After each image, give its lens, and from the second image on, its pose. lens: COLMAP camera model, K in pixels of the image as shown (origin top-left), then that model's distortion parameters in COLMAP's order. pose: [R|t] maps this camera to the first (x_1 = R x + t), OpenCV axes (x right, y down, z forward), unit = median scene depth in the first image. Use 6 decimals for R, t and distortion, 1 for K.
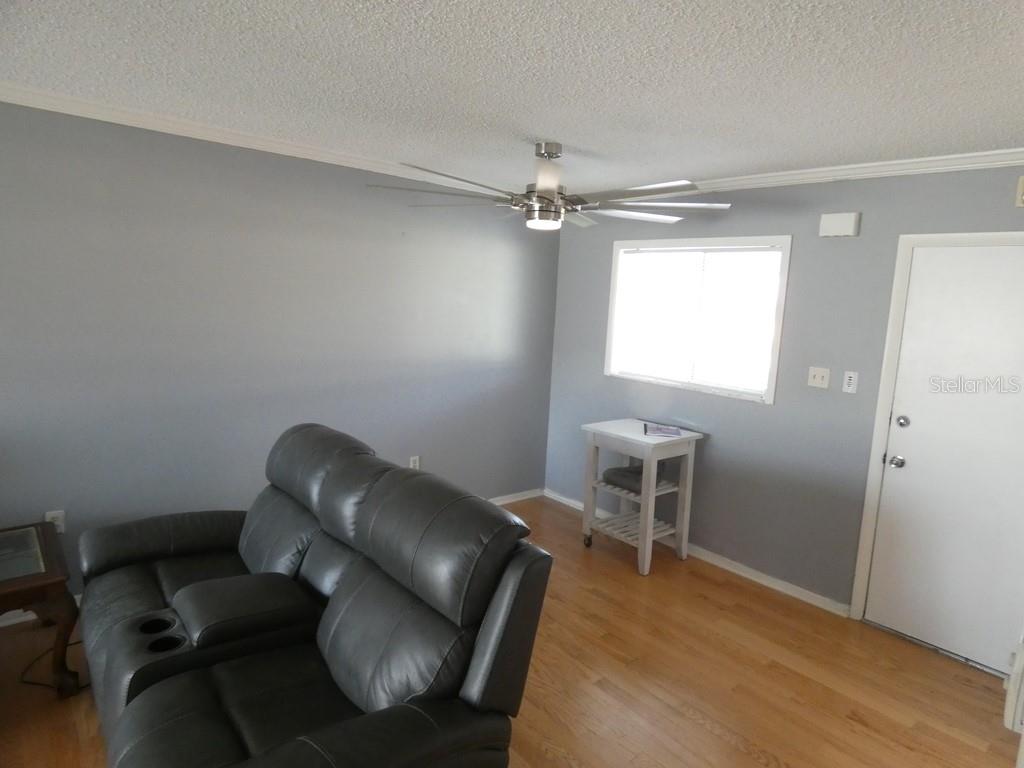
lens RADIAL K [[618.7, 0, 513.7], [0, 618.7, 383.8], [0, 0, 1]] dist [0.011484, -0.009533]
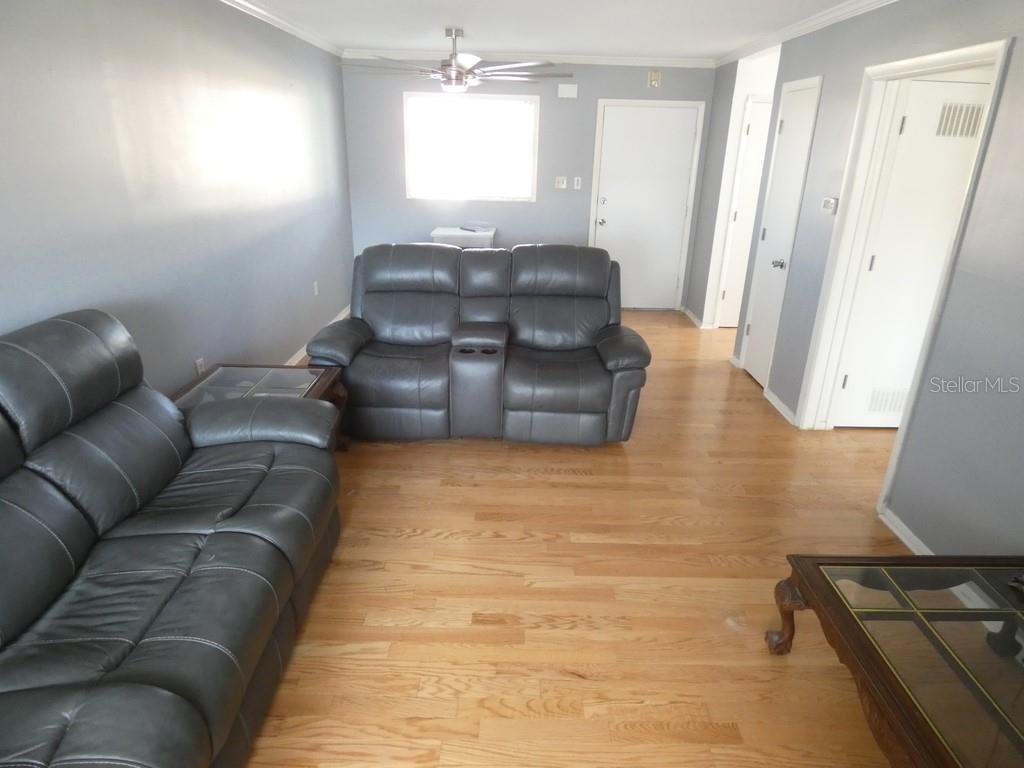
lens RADIAL K [[618.7, 0, 511.8], [0, 618.7, 383.2], [0, 0, 1]] dist [0.011484, -0.009533]
pose [[0.668369, -0.303734, 0.678990, -1.034423], [0.121616, 0.945169, 0.303091, -0.022796], [-0.733820, -0.120001, 0.668661, -0.169300]]
